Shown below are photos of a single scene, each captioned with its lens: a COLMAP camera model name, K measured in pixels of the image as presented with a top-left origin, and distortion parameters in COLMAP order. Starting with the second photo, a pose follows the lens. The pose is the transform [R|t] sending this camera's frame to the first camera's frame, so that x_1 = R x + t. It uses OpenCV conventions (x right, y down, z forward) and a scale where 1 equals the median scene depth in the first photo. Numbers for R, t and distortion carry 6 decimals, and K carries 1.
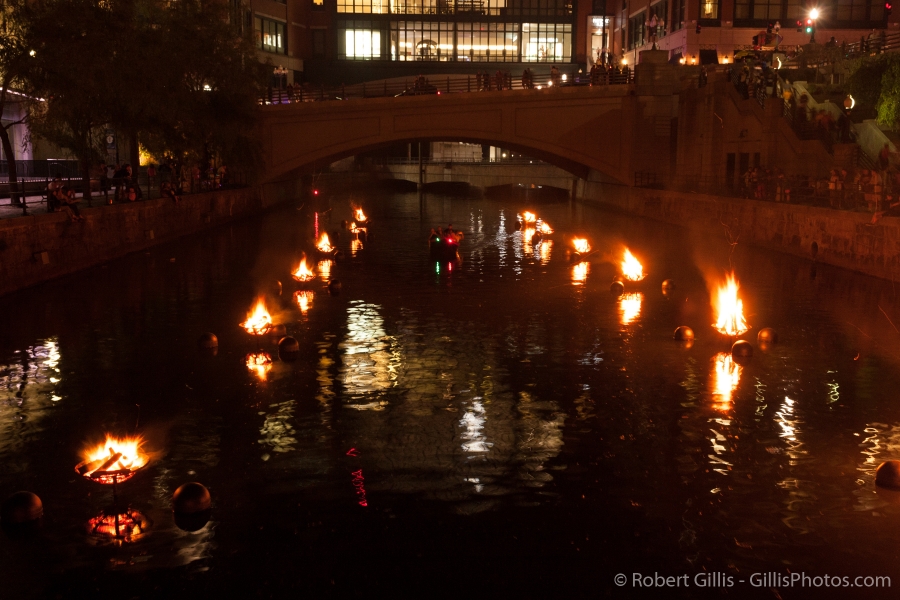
lens RADIAL K [[989.9, 0, 449.6], [0, 989.9, 303.4], [0, 0, 1]] dist [-0.005683, 0.000000]
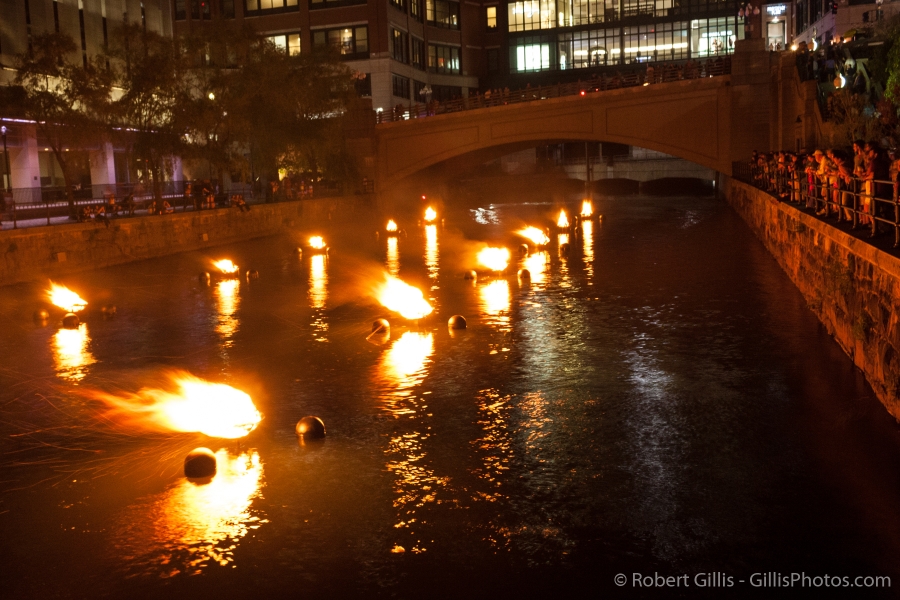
lens RADIAL K [[935.9, 0, 450.1], [0, 935.9, 295.8], [0, 0, 1]] dist [-0.032493, 0.000000]
pose [[0.899891, 0.006051, -0.436074, 0.324439], [-0.005257, 0.999982, 0.003027, 0.001301], [0.436084, -0.000431, 0.899906, 0.024353]]
